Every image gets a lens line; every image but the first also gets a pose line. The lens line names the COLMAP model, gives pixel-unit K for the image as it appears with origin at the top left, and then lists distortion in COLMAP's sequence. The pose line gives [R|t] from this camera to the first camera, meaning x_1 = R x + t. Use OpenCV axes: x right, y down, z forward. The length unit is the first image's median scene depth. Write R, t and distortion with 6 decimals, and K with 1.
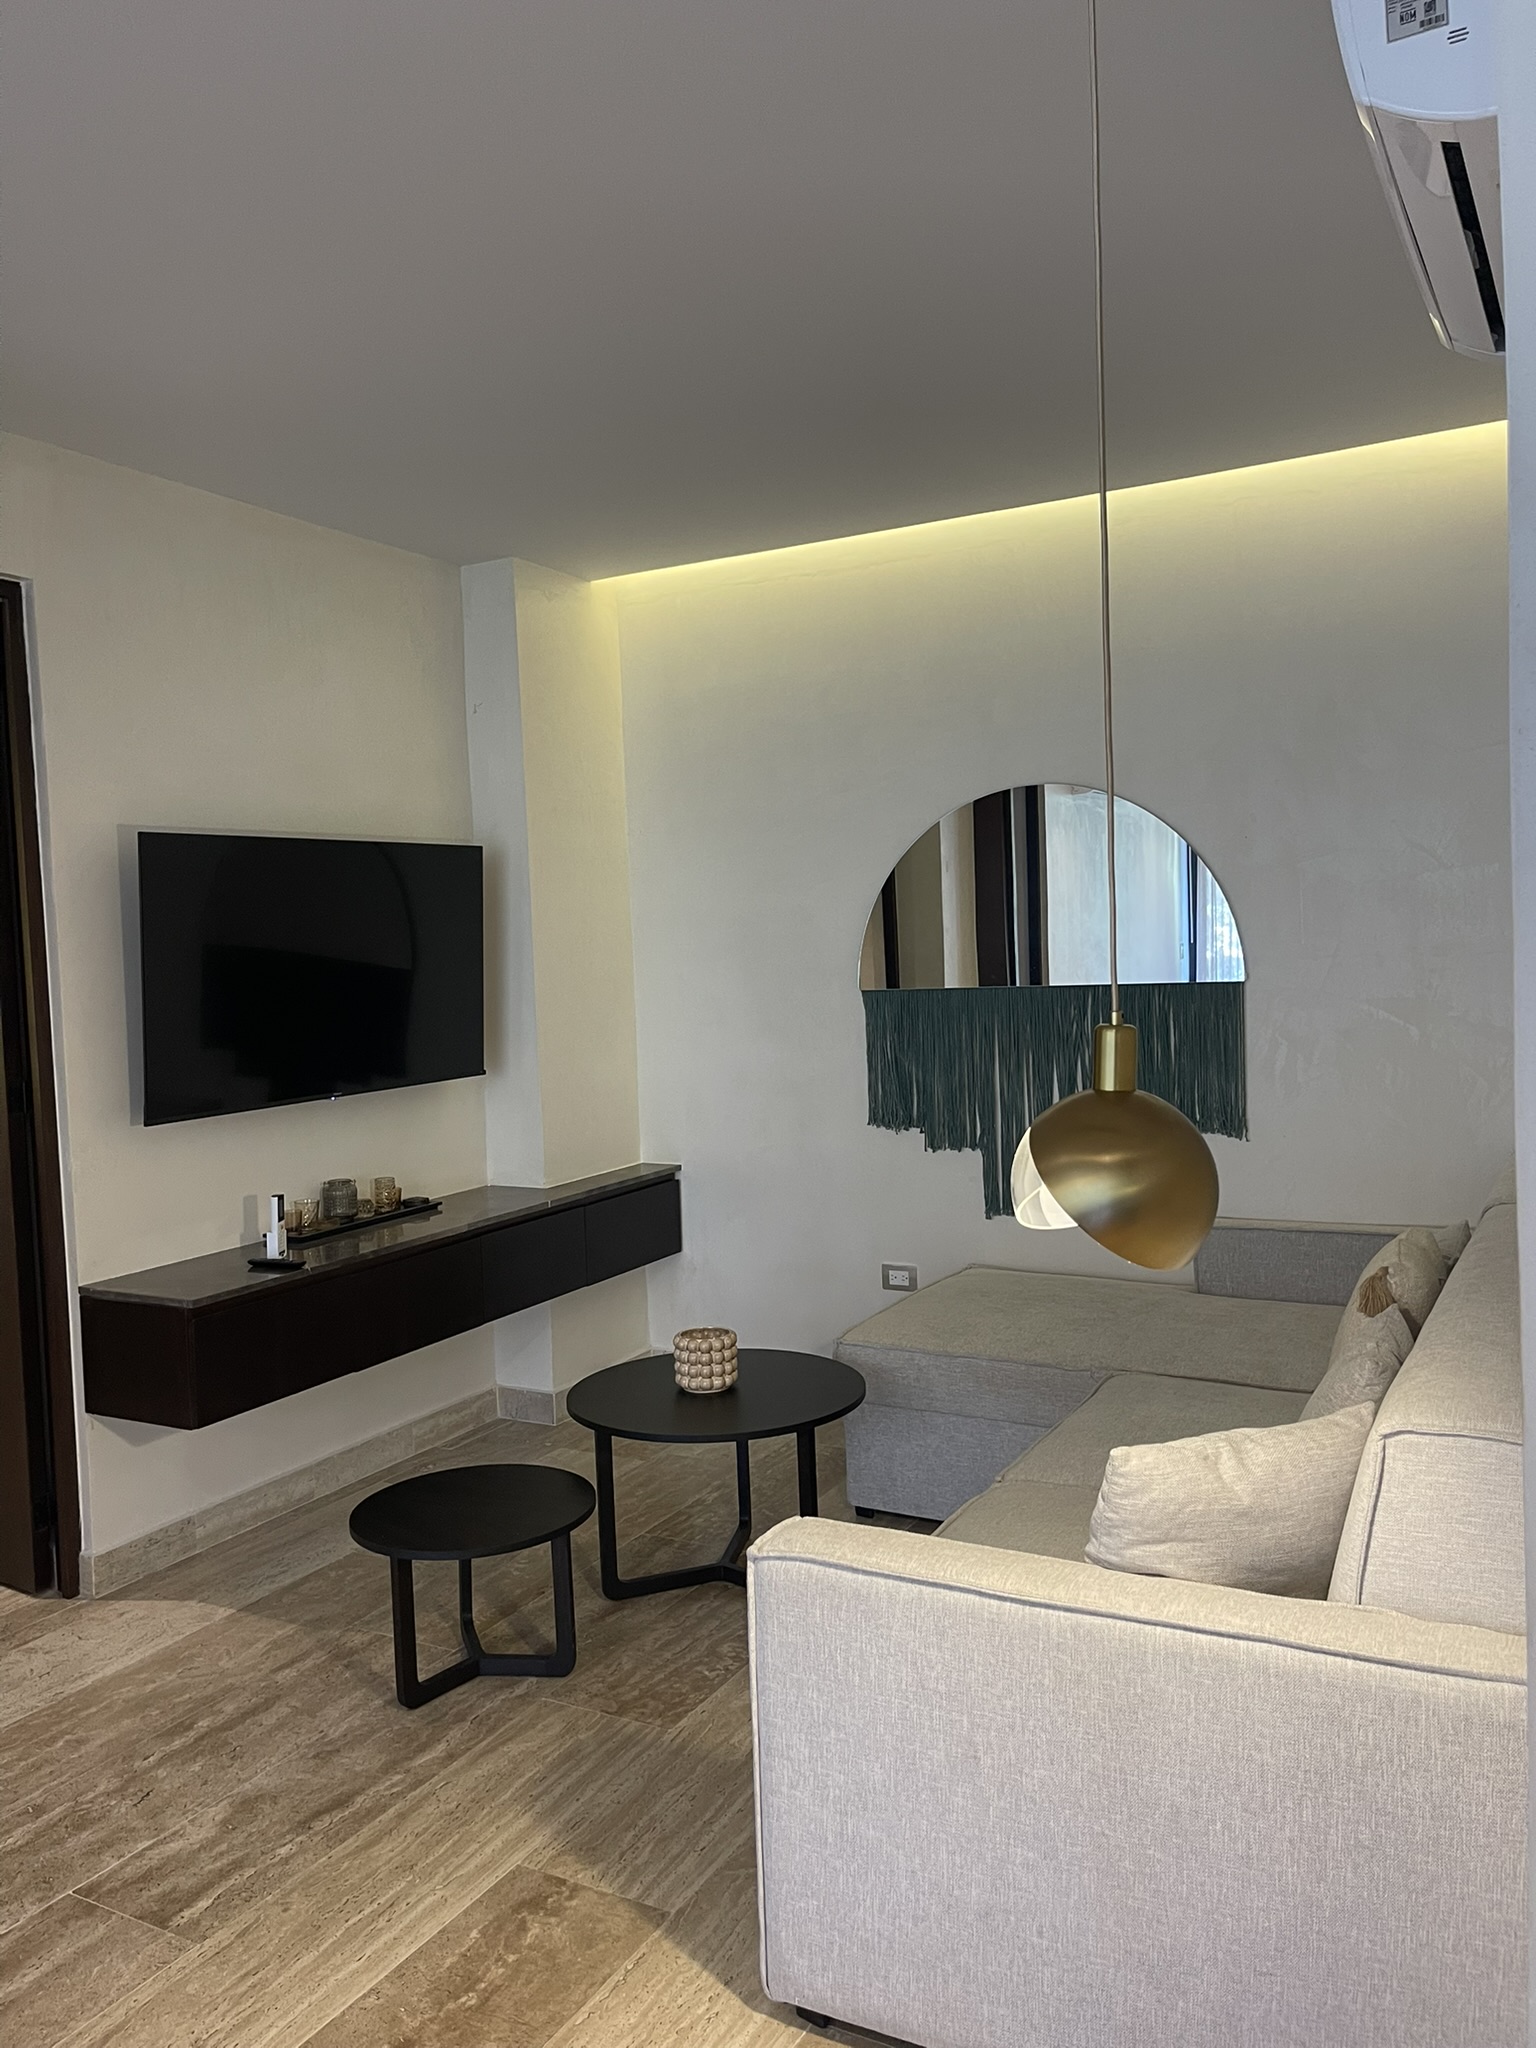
lens RADIAL K [[1525.2, 0, 768.0], [0, 1525.2, 1024.0], [0, 0, 1]] dist [0.110304, -0.138308]
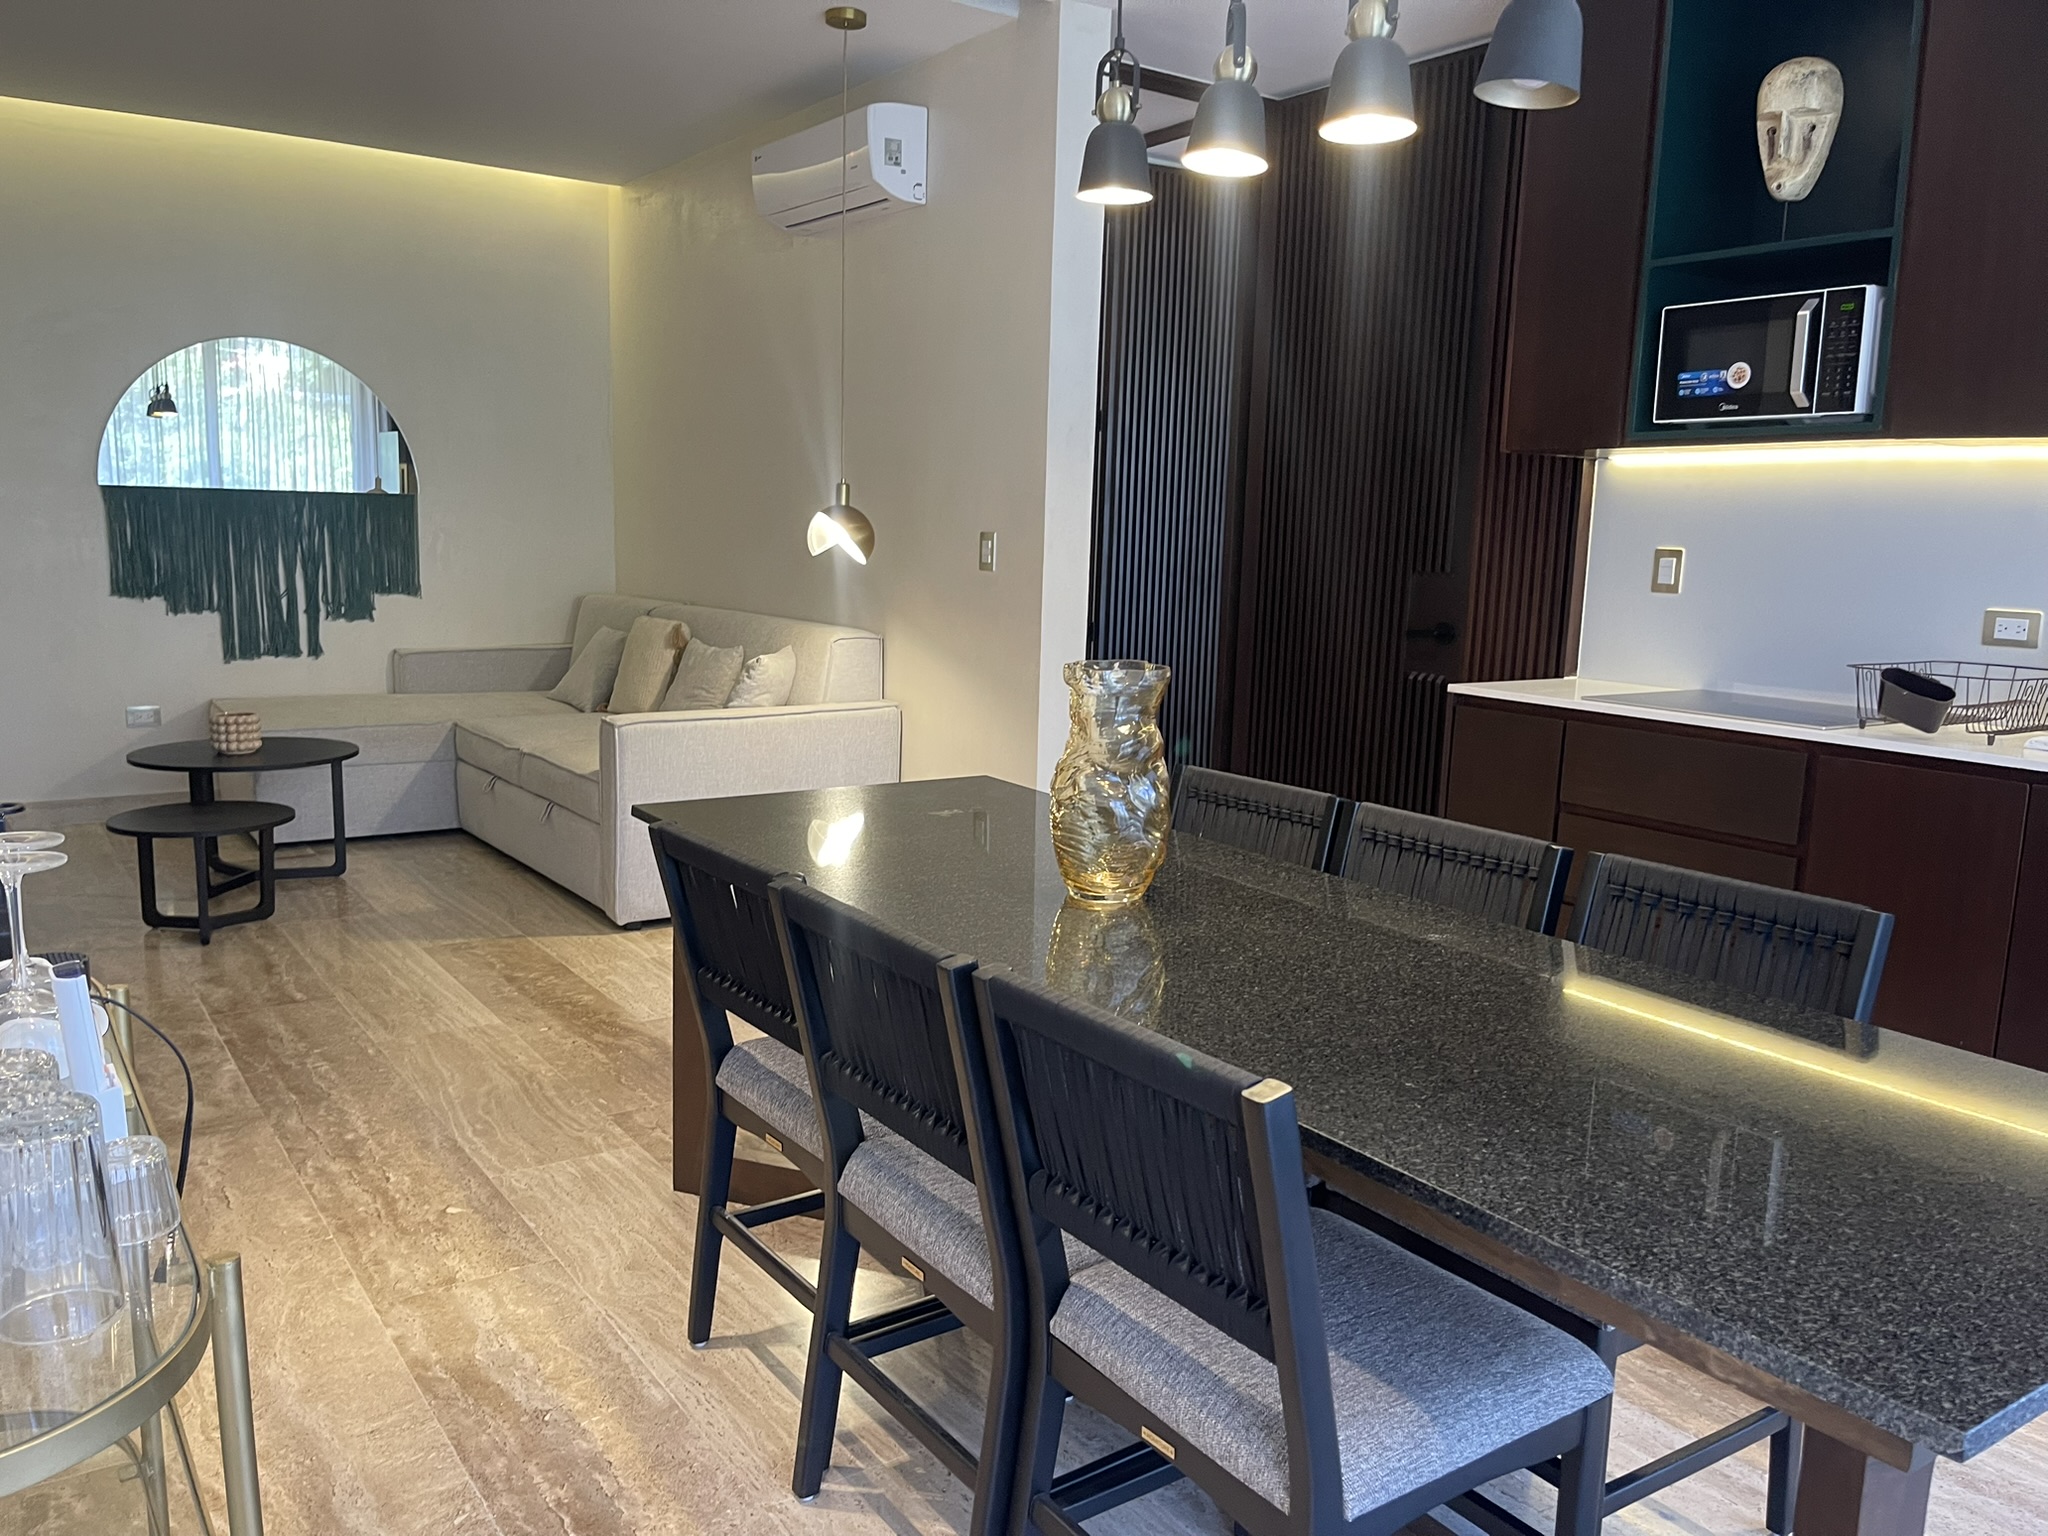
lens RADIAL K [[1525.2, 0, 1024.0], [0, 1525.2, 768.0], [0, 0, 1]] dist [0.110304, -0.138308]
pose [[0.444586, -0.096377, 0.890536, -1.285443], [0.005316, 0.994461, 0.104970, 0.134474], [-0.895720, -0.041934, 0.442636, -0.366861]]
